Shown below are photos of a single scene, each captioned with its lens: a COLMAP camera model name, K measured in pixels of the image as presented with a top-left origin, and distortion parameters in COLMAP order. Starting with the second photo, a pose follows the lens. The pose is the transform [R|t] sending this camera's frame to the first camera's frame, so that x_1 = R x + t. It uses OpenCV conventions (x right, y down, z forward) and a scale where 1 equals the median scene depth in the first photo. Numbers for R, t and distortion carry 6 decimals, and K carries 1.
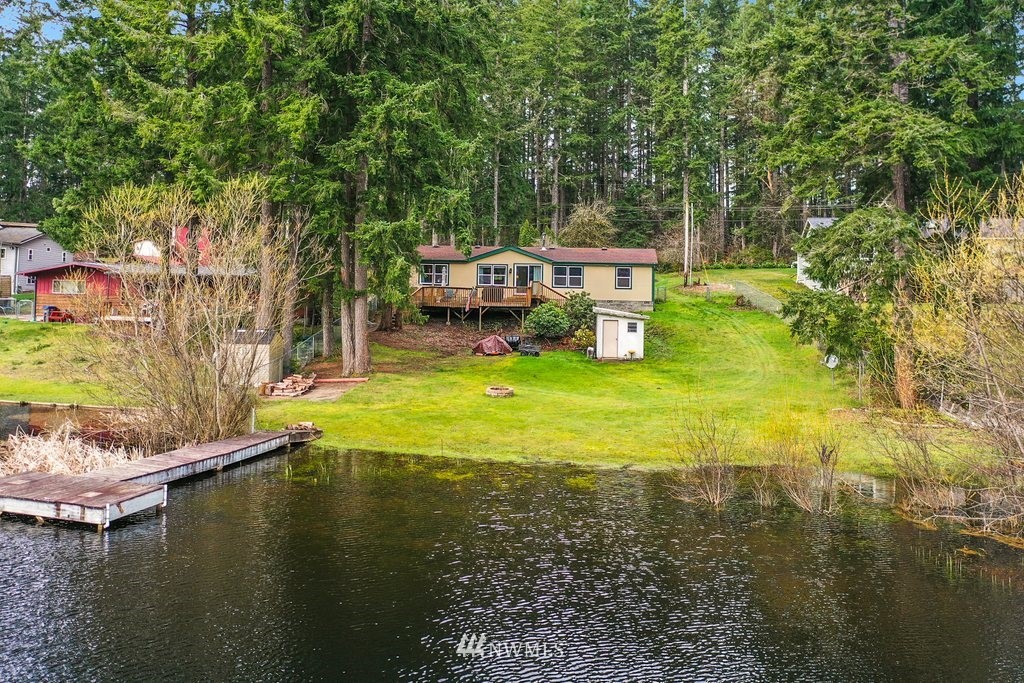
lens RADIAL K [[800.0, 0, 552.6], [0, 800.0, 311.9], [0, 0, 1]] dist [-0.001373, -0.001119]
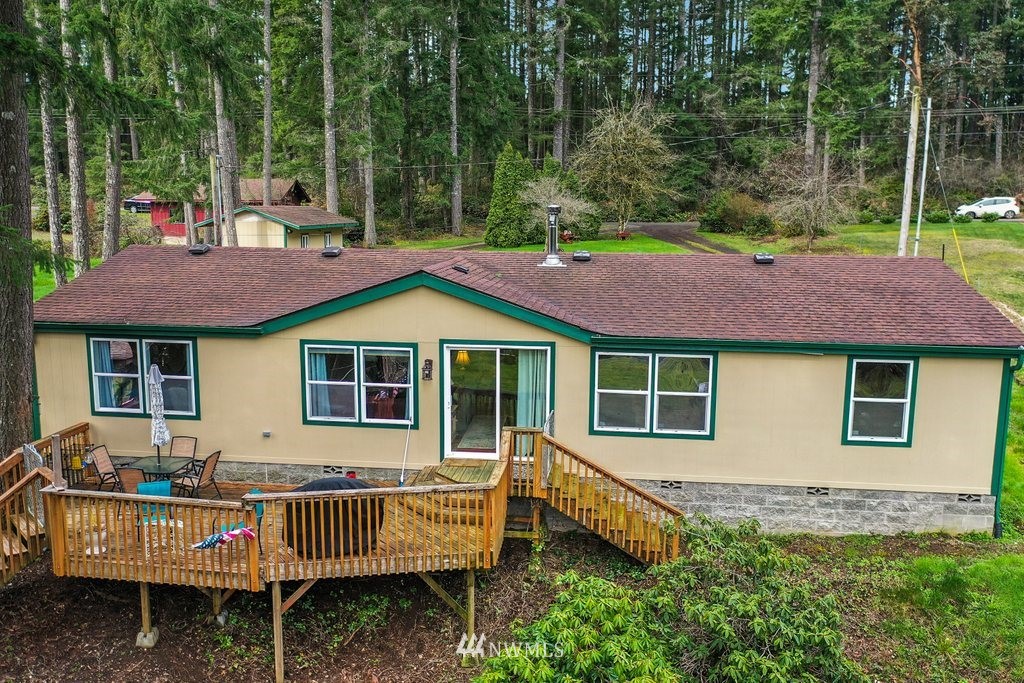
lens RADIAL K [[774.4, 0, 495.9], [0, 774.4, 345.7], [0, 0, 1]] dist [0.004309, 0.000221]
pose [[0.998240, 0.004606, -0.059131, -0.016153], [0.004610, 0.987936, 0.154793, -0.097156], [0.059131, -0.154793, 0.986176, 0.757140]]
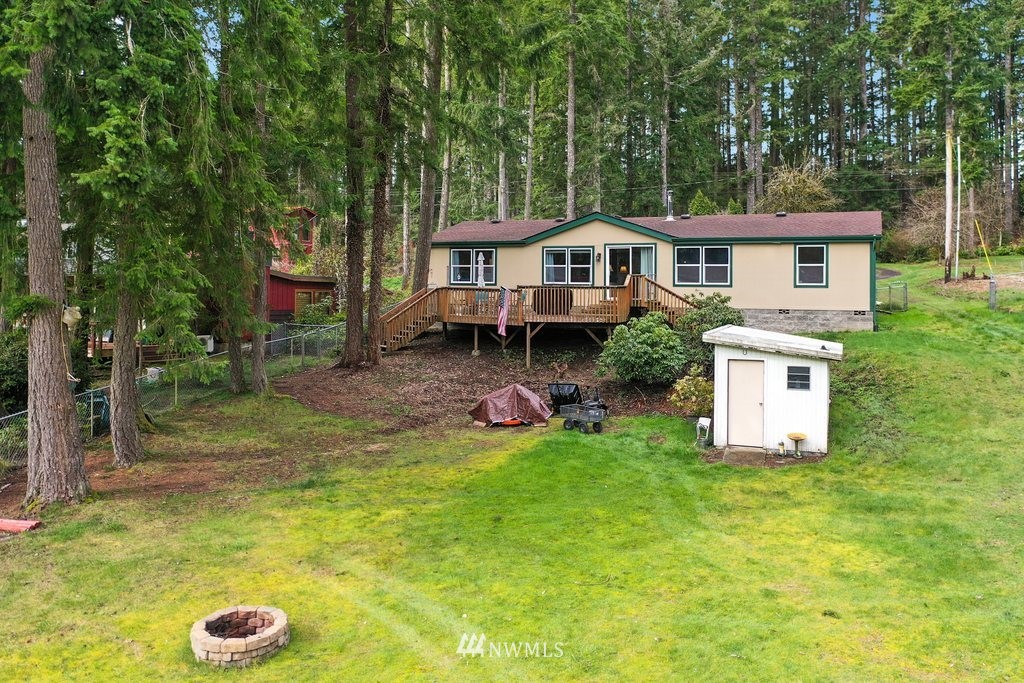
lens RADIAL K [[800.0, 0, 552.6], [0, 800.0, 311.9], [0, 0, 1]] dist [-0.001373, -0.001119]
pose [[0.954532, -0.004258, -0.298079, 0.082989], [0.003791, 0.999991, -0.002144, -0.012139], [0.298085, 0.000916, 0.954539, 0.457292]]
